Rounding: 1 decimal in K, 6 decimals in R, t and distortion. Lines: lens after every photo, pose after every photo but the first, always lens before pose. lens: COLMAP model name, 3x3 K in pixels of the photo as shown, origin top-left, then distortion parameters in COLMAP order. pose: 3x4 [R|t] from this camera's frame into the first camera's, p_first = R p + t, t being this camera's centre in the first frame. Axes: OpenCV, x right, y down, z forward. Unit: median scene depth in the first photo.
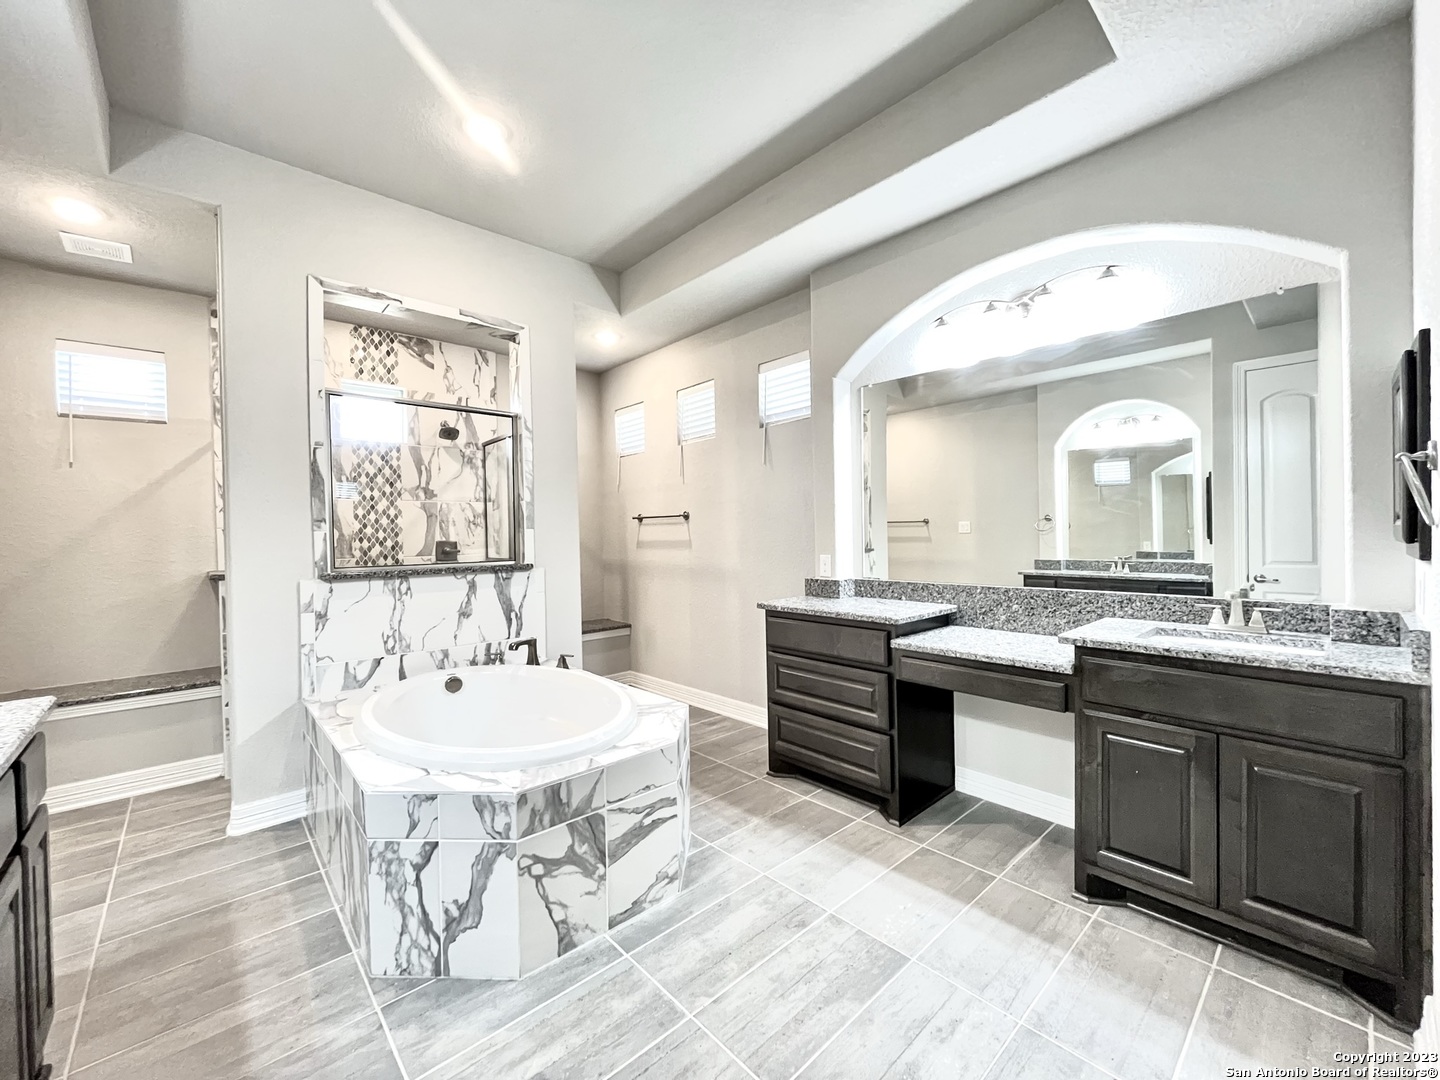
lens RADIAL K [[584.2, 0, 718.8], [0, 584.2, 539.4], [0, 0, 1]] dist [-0.002172, -0.000495]
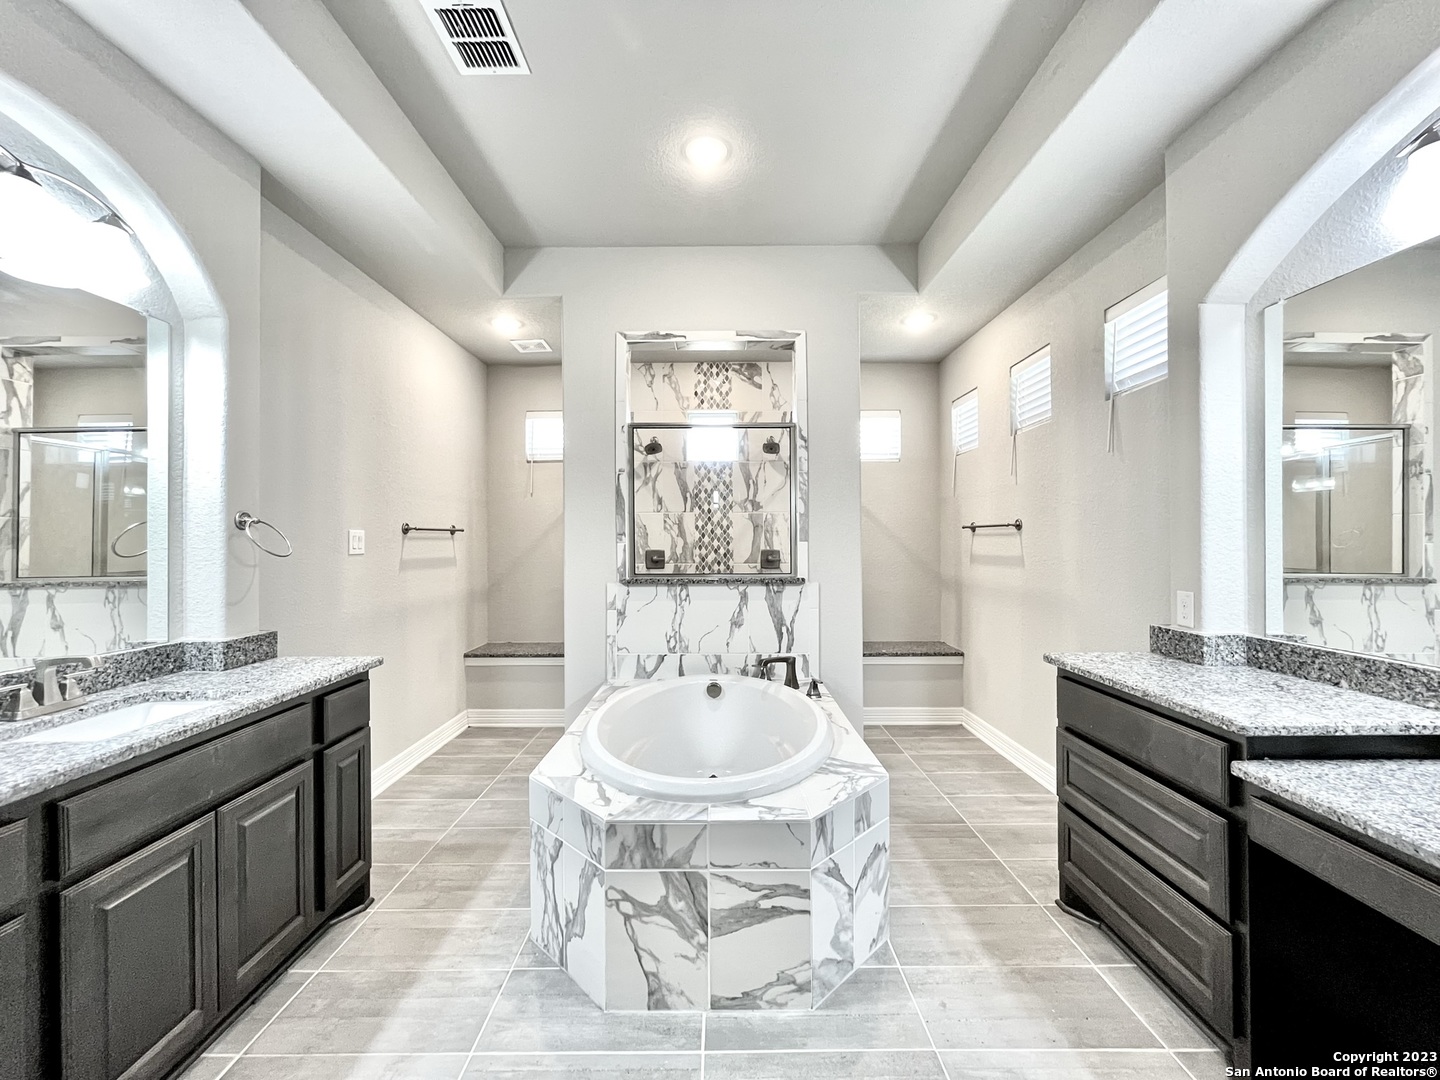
lens RADIAL K [[584.2, 0, 720.5], [0, 584.2, 539.5], [0, 0, 1]] dist [-0.002172, -0.000495]
pose [[0.740173, 0.012977, -0.672291, 0.248924], [-0.014645, 0.999888, 0.003176, -0.025293], [0.672257, 0.007494, 0.740280, 0.219194]]
